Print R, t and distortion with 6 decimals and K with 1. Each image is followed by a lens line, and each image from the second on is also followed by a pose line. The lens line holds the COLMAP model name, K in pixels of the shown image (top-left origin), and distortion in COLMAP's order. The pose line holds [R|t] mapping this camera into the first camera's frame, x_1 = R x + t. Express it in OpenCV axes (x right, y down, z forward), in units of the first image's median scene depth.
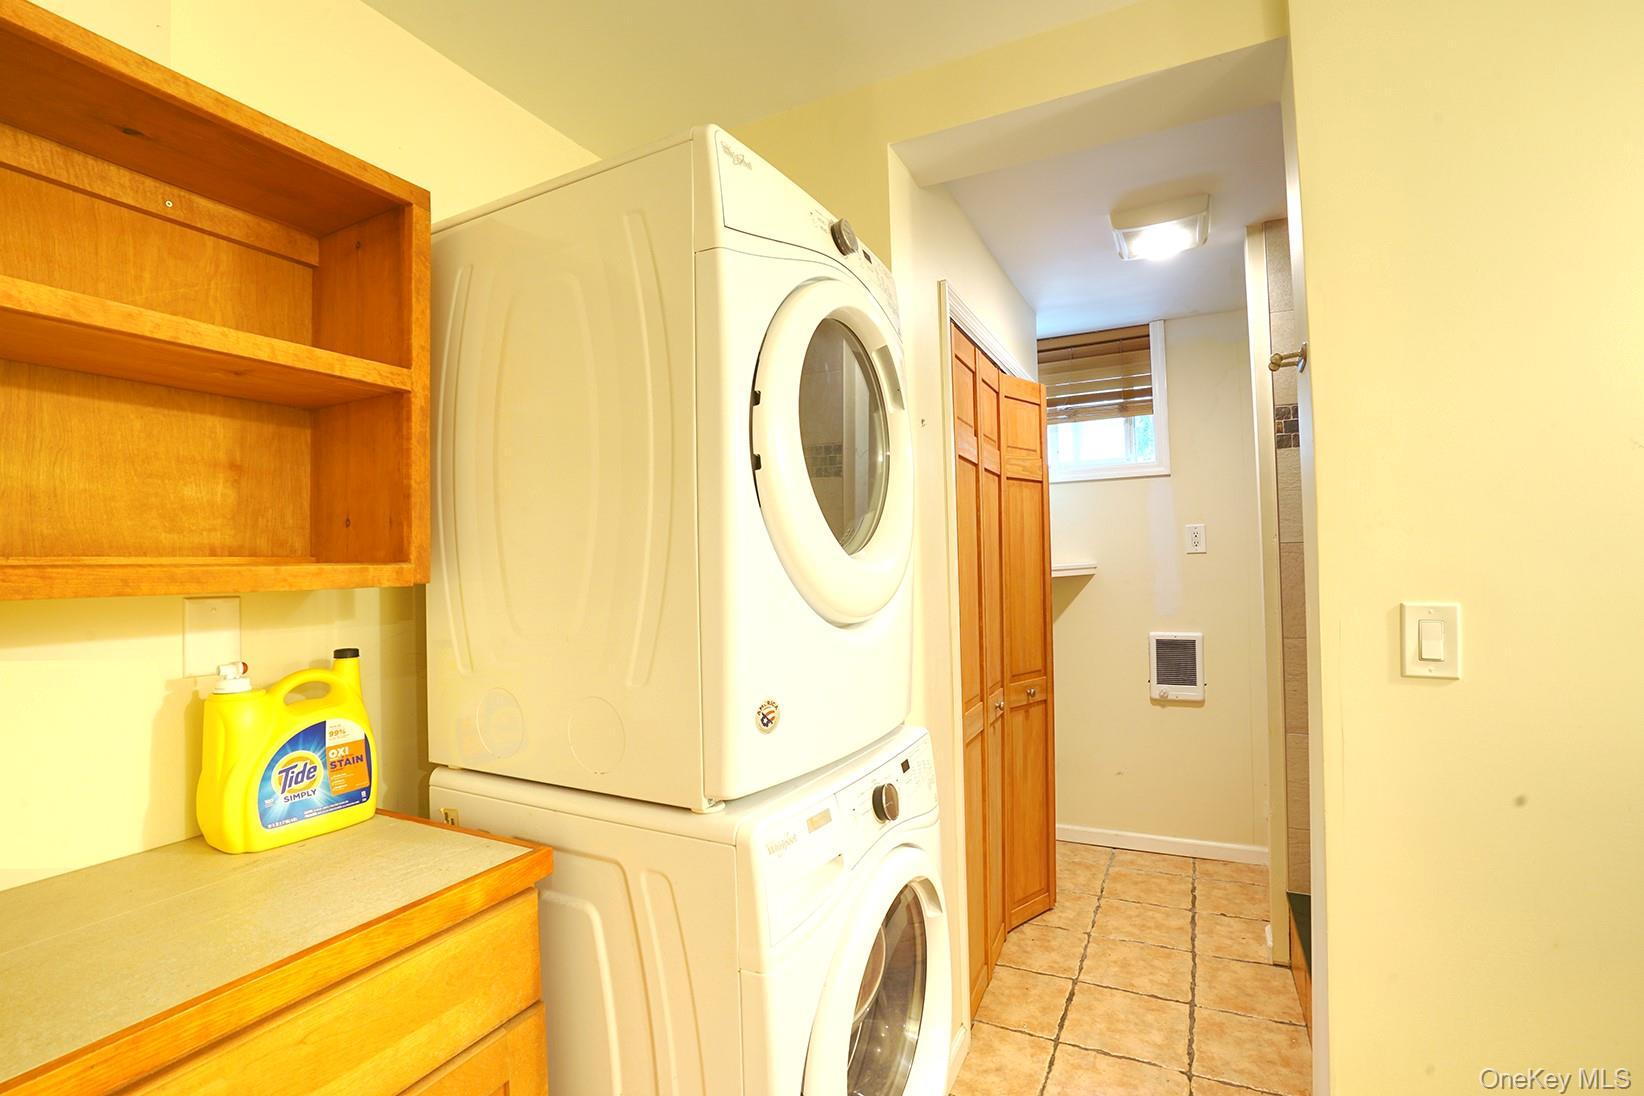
lens RADIAL K [[748.2, 0, 822.0], [0, 748.2, 548.0], [0, 0, 1]] dist [-0.058577, 0.018195]
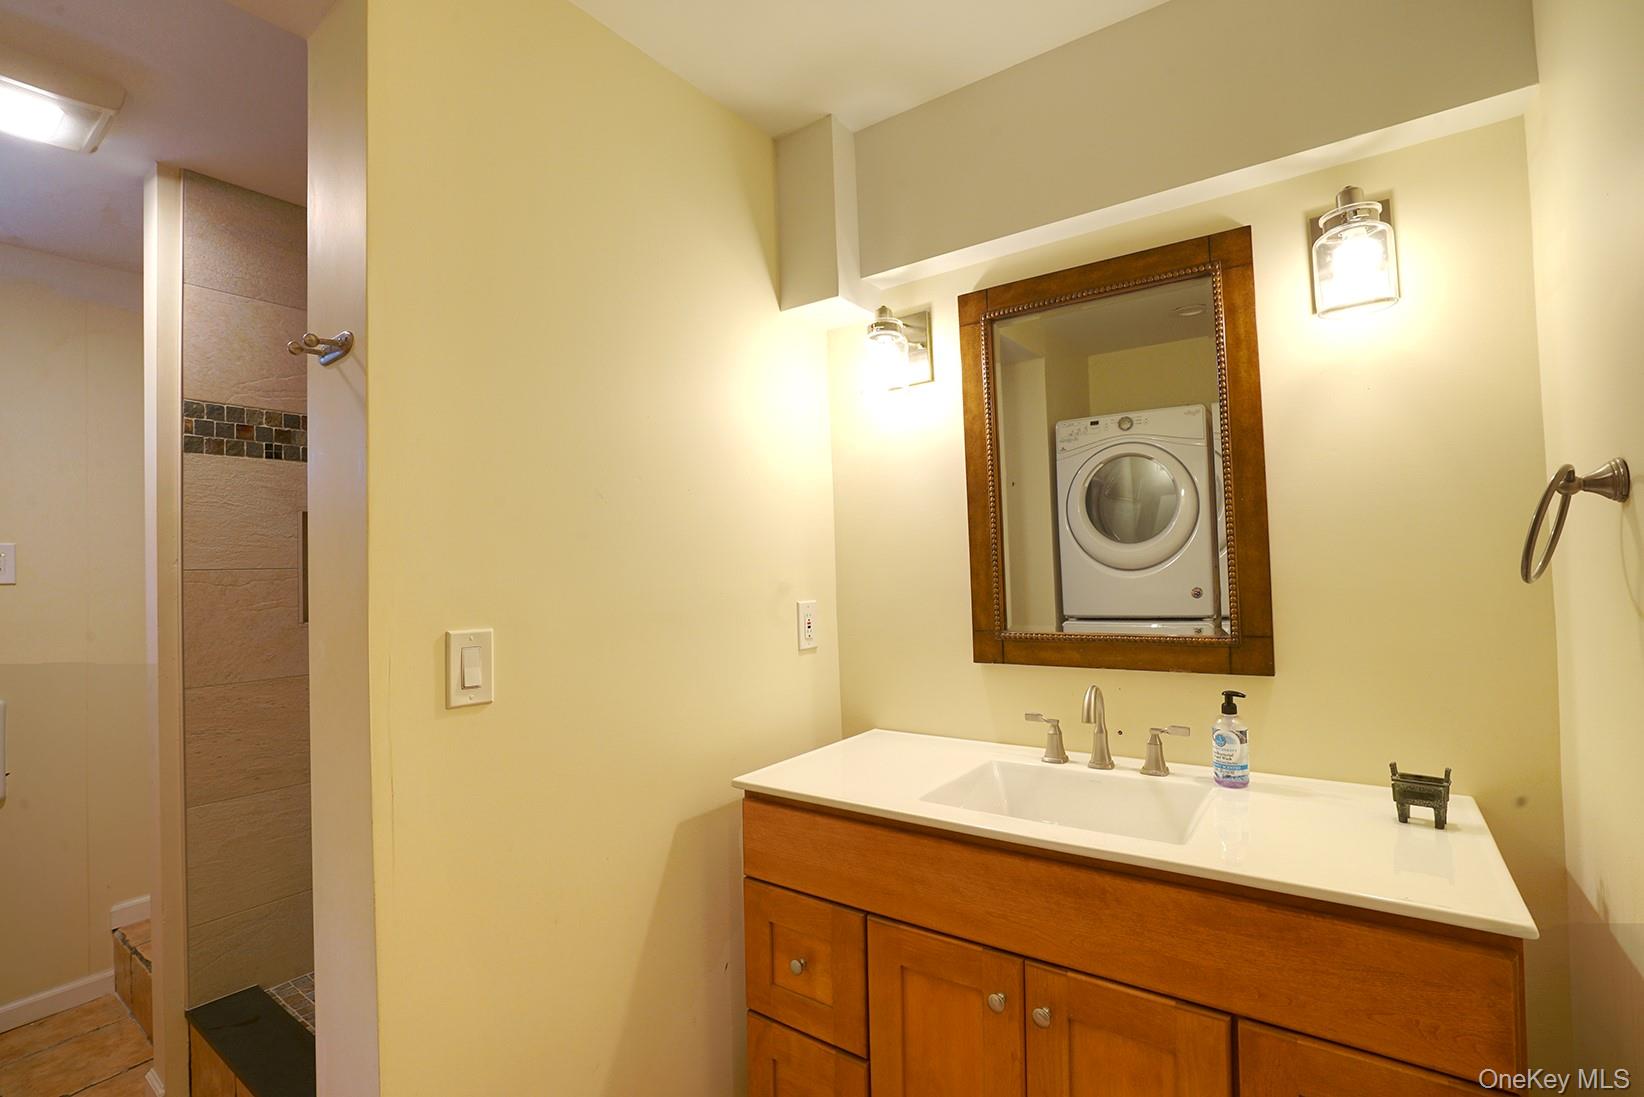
lens RADIAL K [[748.2, 0, 822.0], [0, 748.2, 548.5], [0, 0, 1]] dist [-0.058577, 0.018195]
pose [[0.149712, 0.044718, 0.987718, -0.049418], [0.000242, 0.998975, -0.045264, 0.005466], [-0.988730, 0.007015, 0.149548, 0.194301]]
